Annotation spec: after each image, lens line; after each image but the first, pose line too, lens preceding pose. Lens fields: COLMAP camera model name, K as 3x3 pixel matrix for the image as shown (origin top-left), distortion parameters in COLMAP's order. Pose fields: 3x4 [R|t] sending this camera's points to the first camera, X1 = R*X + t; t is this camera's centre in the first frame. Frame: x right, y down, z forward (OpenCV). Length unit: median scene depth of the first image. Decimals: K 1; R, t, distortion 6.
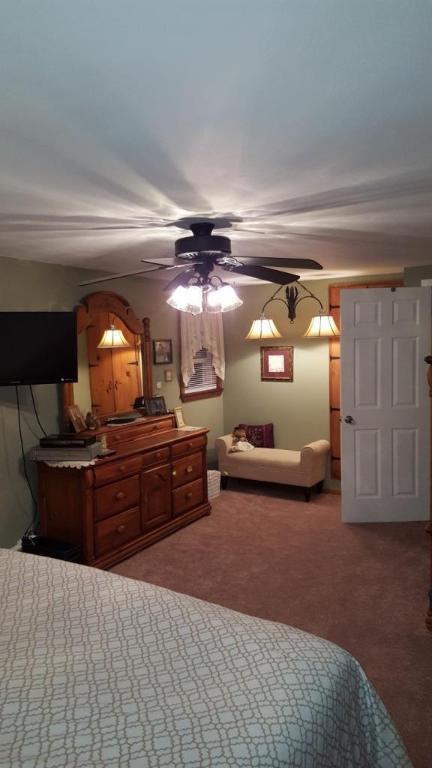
lens RADIAL K [[576.5, 0, 197.3], [0, 576.5, 384.5], [0, 0, 1]] dist [0.121652, -0.187996]
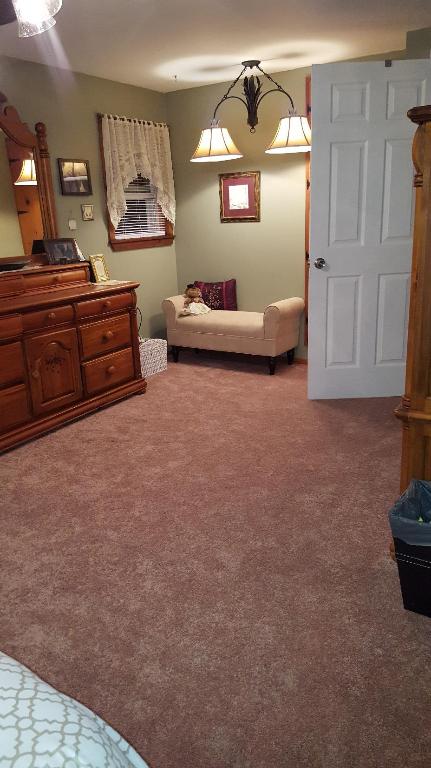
lens RADIAL K [[576.5, 0, 196.8], [0, 576.5, 384.5], [0, 0, 1]] dist [0.121652, -0.187996]
pose [[0.999531, -0.014063, -0.027188, 0.111504], [0.019448, 0.977658, 0.209300, 0.048039], [0.023637, -0.209731, 0.977473, 0.224958]]
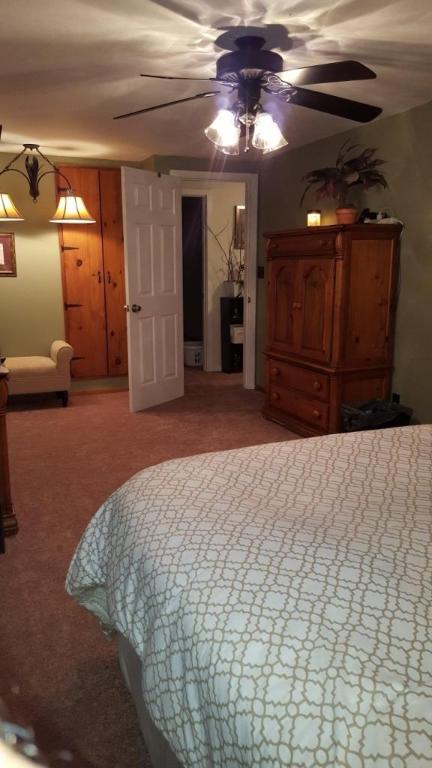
lens RADIAL K [[562.5, 0, 216.9], [0, 562.5, 392.1], [0, 0, 1]] dist [0.106034, -0.135829]
pose [[0.565244, -0.162188, 0.808823, -0.413585], [0.053574, 0.985629, 0.160202, 0.049248], [-0.823182, -0.047222, 0.565810, 0.303569]]
